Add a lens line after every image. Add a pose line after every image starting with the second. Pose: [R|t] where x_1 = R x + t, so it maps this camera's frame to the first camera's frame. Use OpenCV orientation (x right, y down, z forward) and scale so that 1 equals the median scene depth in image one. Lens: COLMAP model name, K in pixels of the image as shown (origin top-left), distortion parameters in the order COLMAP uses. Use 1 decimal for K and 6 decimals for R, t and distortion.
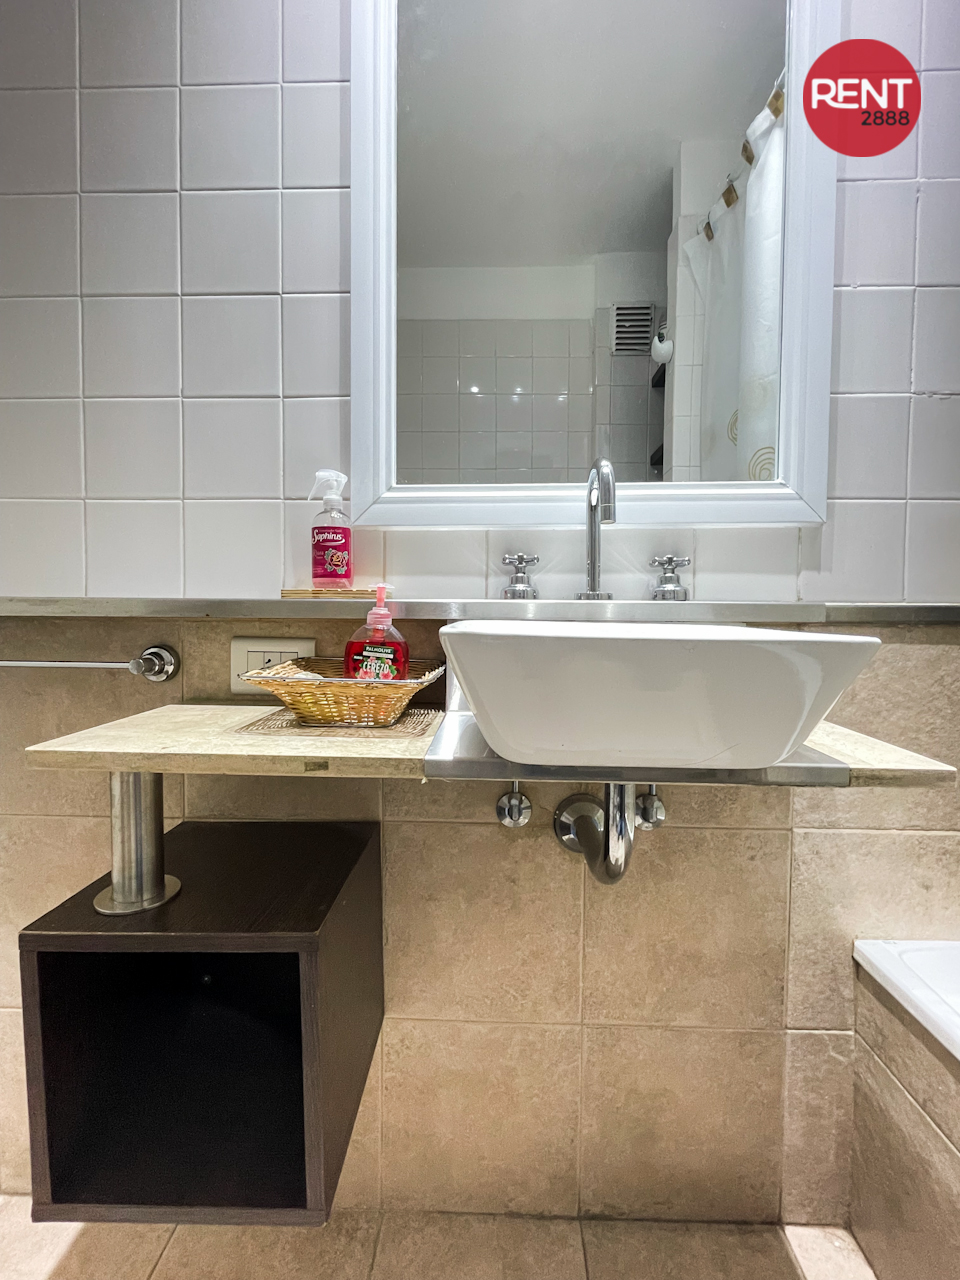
lens RADIAL K [[581.4, 0, 488.5], [0, 581.4, 637.0], [0, 0, 1]] dist [-0.000645, 0.000304]
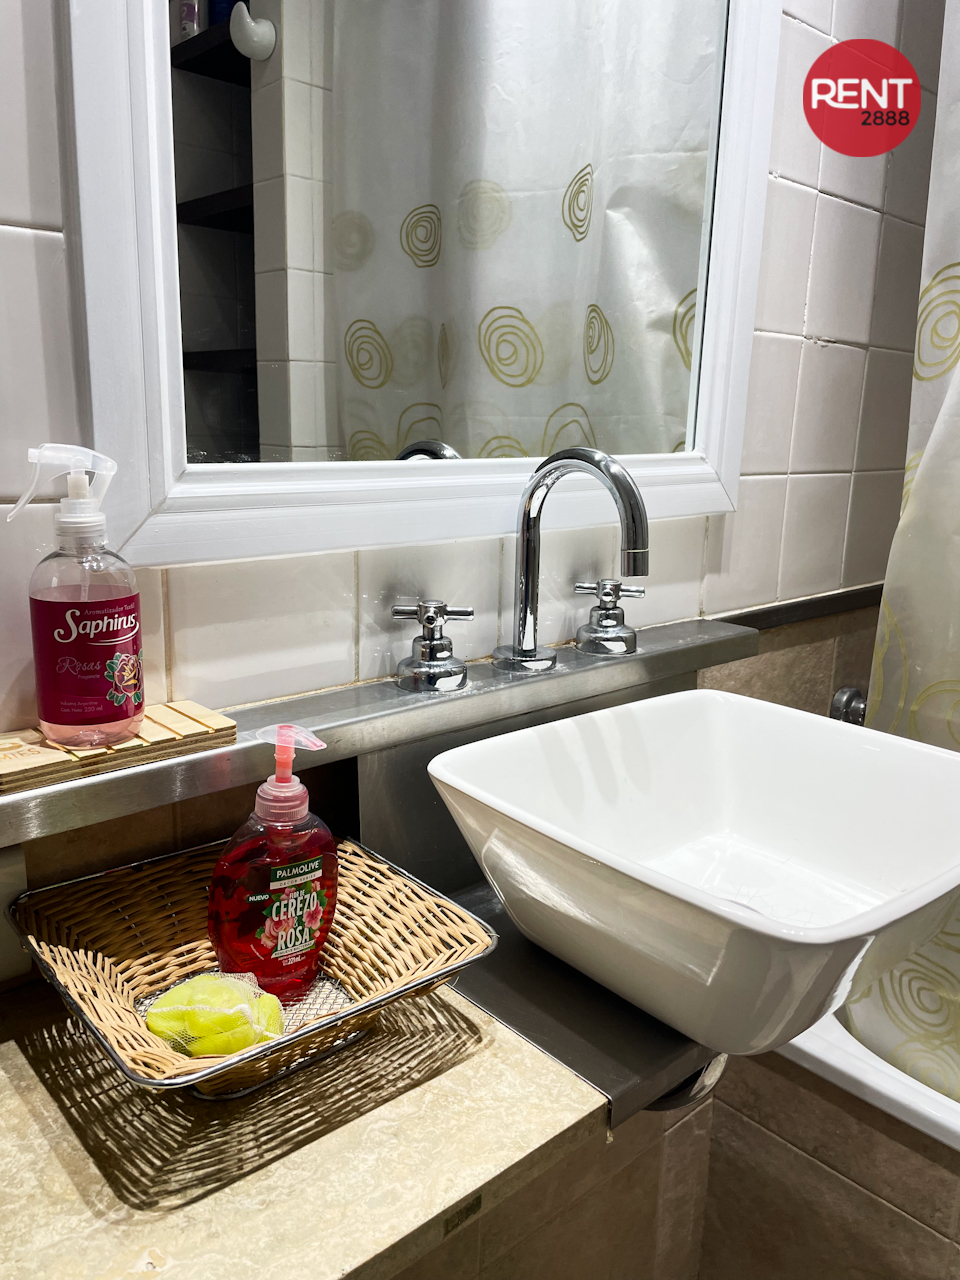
lens RADIAL K [[976.5, 0, 485.8], [0, 976.5, 640.1], [0, 0, 1]] dist [0.058258, -0.067291]
pose [[0.717835, -0.138495, 0.682299, -0.529971], [-0.000532, 0.979905, 0.199463, -0.284479], [-0.696213, -0.143545, 0.703336, 0.311717]]
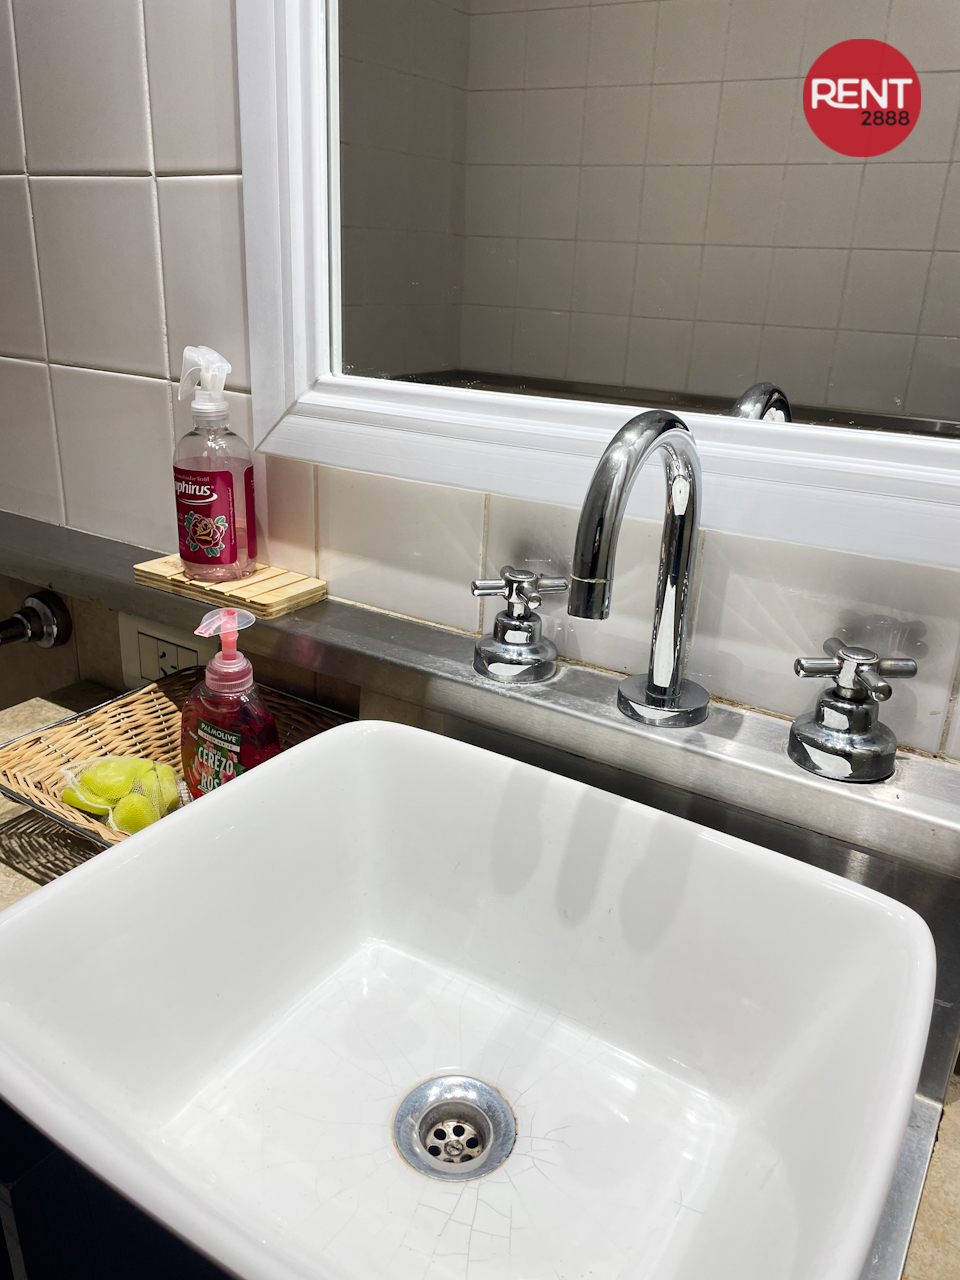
lens RADIAL K [[976.5, 0, 471.6], [0, 976.5, 637.6], [0, 0, 1]] dist [0.058258, -0.067291]
pose [[0.861031, 0.214250, -0.461218, 0.376714], [-0.060086, 0.943431, 0.326079, -0.335629], [0.504990, -0.253051, 0.825197, 0.331657]]
